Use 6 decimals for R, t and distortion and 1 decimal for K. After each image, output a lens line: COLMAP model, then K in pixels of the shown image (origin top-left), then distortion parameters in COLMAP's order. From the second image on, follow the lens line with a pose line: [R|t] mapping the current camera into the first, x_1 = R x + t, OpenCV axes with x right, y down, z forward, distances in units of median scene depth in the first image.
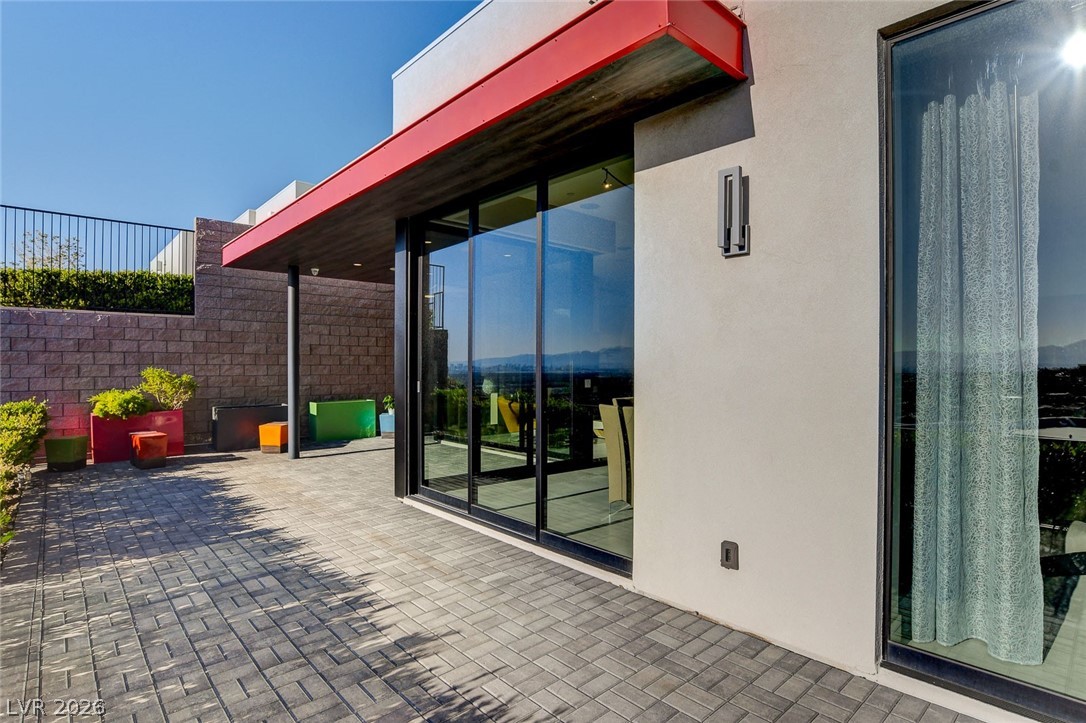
lens RADIAL K [[553.9, 0, 536.8], [0, 553.9, 367.9], [0, 0, 1]] dist [-0.029607, -0.000614]
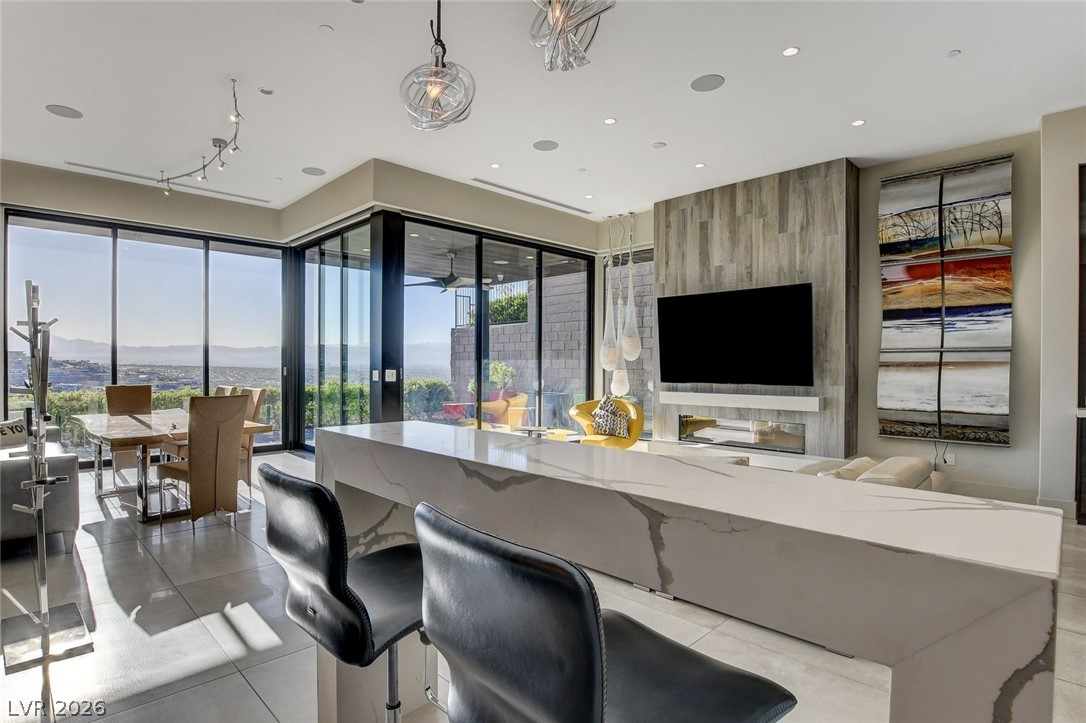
lens RADIAL K [[553.9, 0, 536.8], [0, 553.9, 367.9], [0, 0, 1]] dist [-0.029607, -0.000614]
pose [[0.045239, 0.003541, -0.998970, 0.838956], [-0.011314, 0.999931, 0.003032, 0.012105], [0.998912, 0.011165, 0.045276, 1.115830]]
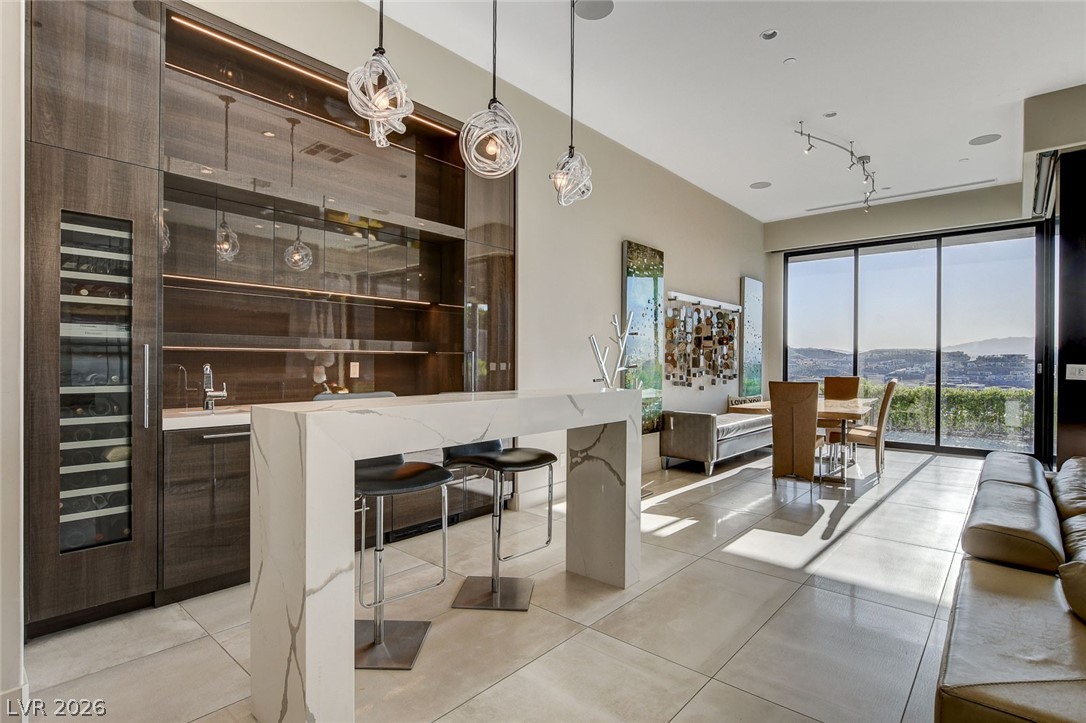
lens RADIAL K [[540.3, 0, 543.0], [0, 540.3, 361.5], [0, 0, 1]] dist [-0.007410, -0.000174]
pose [[-0.992761, -0.010497, -0.119646, 0.680667], [-0.011356, 0.999914, 0.006496, 0.018391], [0.119568, 0.007808, -0.992795, 1.419152]]
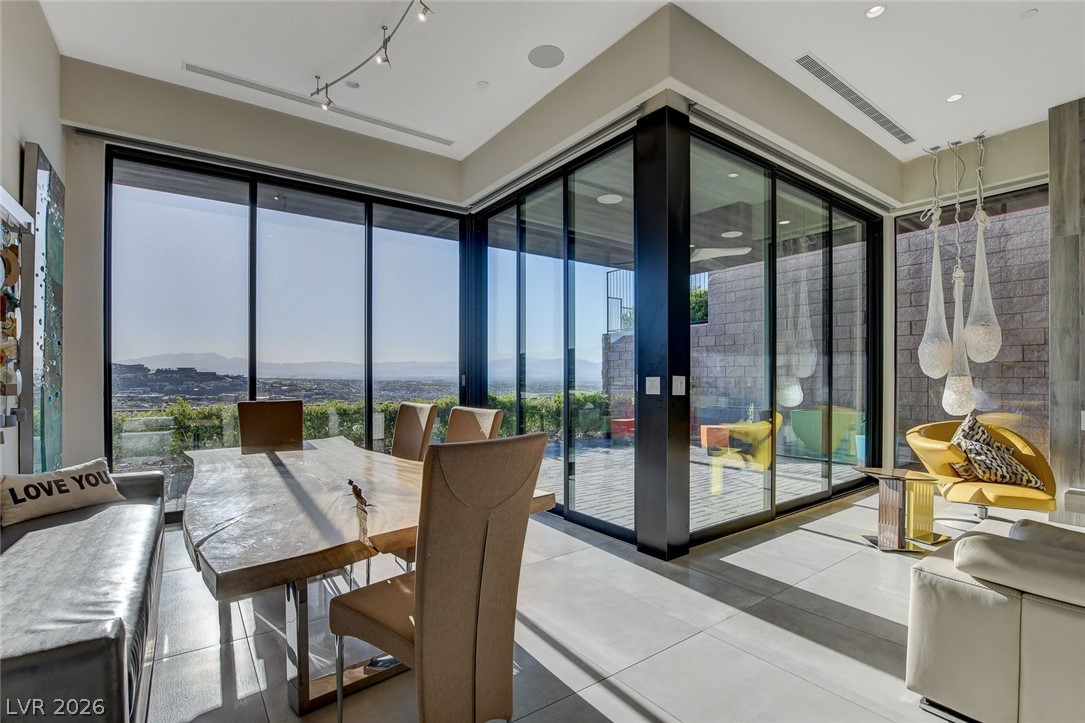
lens RADIAL K [[500.9, 0, 540.5], [0, 500.9, 372.5], [0, 0, 1]] dist [-0.028645, 0.000145]
pose [[-0.104861, -0.010098, -0.994436, 0.495997], [-0.005732, 0.999938, -0.009549, 0.020542], [0.994470, 0.004699, -0.104912, 0.886441]]
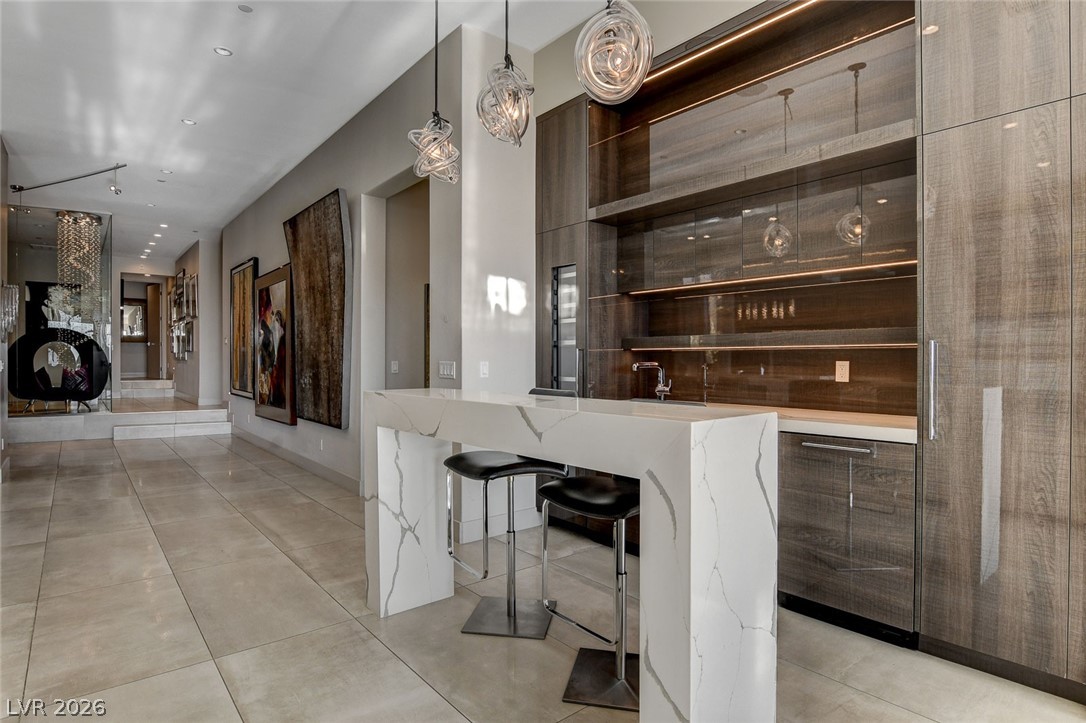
lens RADIAL K [[569.7, 0, 543.0], [0, 569.7, 361.5], [0, 0, 1]] dist [-0.020626, -0.000258]
pose [[0.038052, -0.007379, 0.999248, 0.411641], [0.007649, 0.999946, 0.007093, 0.020116], [-0.999246, 0.007374, 0.038107, 1.104688]]
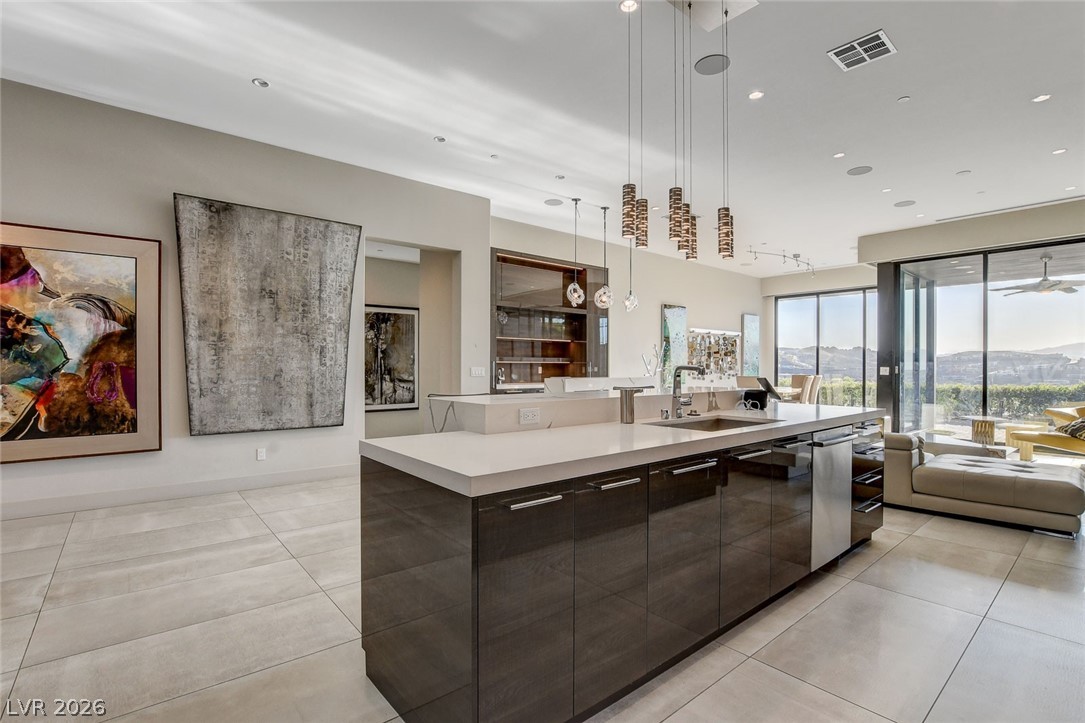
lens RADIAL K [[500.9, 0, 540.5], [0, 500.9, 372.5], [0, 0, 1]] dist [-0.028645, 0.000145]
pose [[-0.999225, -0.007918, 0.038561, 0.748584], [-0.007095, 0.999745, 0.021439, 0.013247], [-0.038721, 0.021149, -0.999026, 1.980802]]
